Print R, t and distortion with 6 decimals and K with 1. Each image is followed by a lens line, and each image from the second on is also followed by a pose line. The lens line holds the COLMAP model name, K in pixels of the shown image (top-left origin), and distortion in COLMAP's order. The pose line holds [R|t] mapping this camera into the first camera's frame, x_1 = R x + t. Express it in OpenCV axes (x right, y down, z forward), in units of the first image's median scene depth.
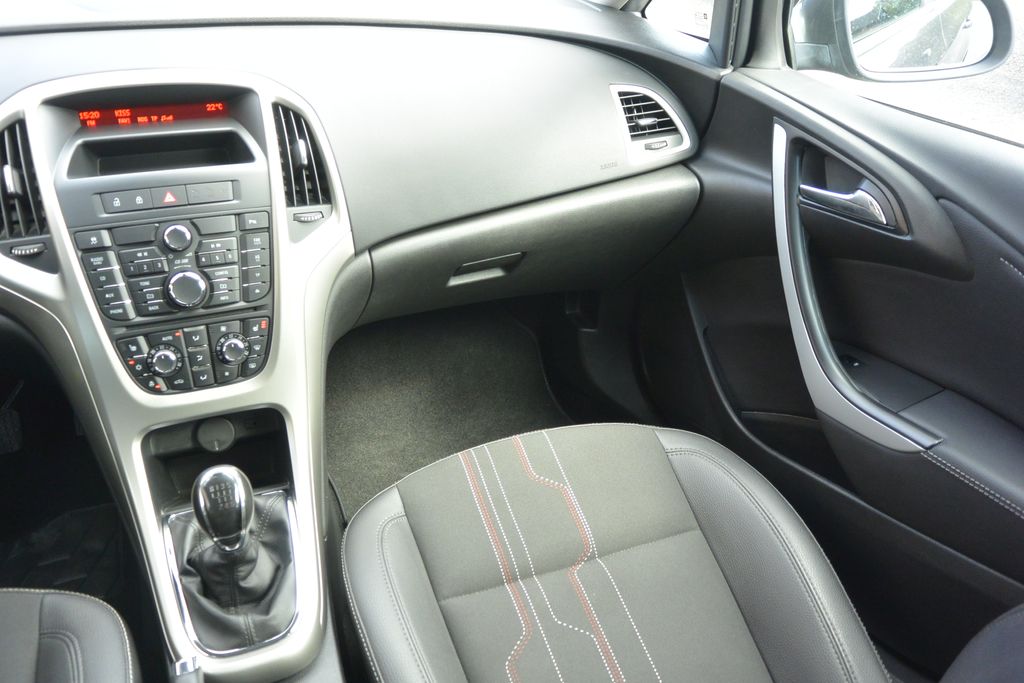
lens RADIAL K [[820.1, 0, 513.3], [0, 820.1, 345.5], [0, 0, 1]] dist [0.023101, -0.013744]
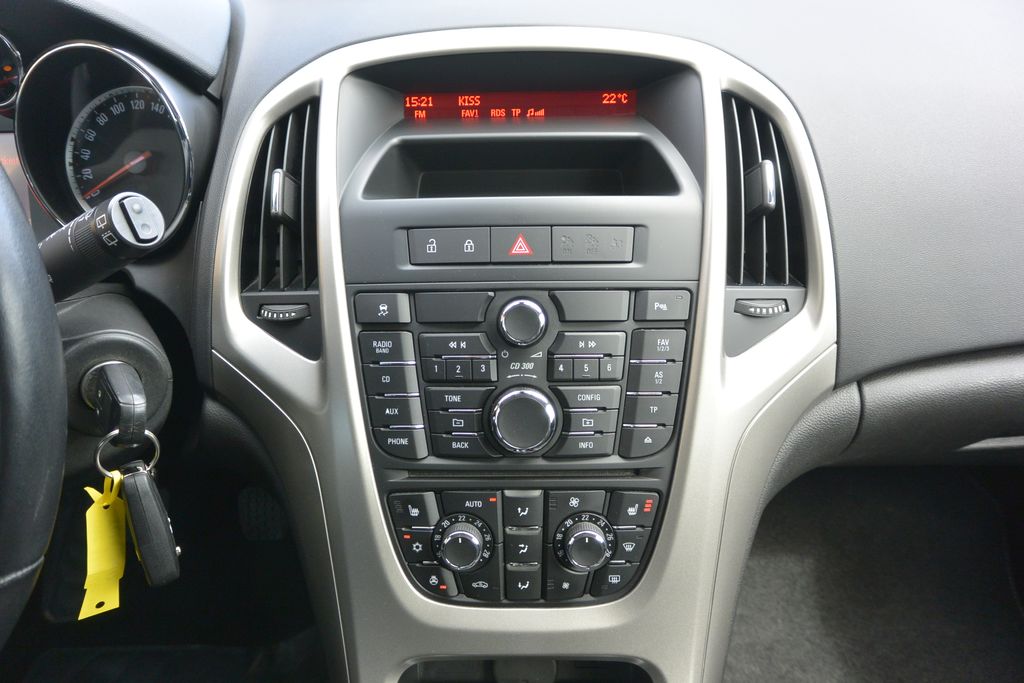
lens RADIAL K [[820.1, 0, 507.3], [0, 820.1, 338.6], [0, 0, 1]] dist [0.023101, -0.013744]
pose [[0.924313, 0.135336, -0.356832, -0.219761], [-0.162510, 0.985580, -0.047152, -0.091007], [0.345305, 0.101572, 0.932978, 0.488537]]
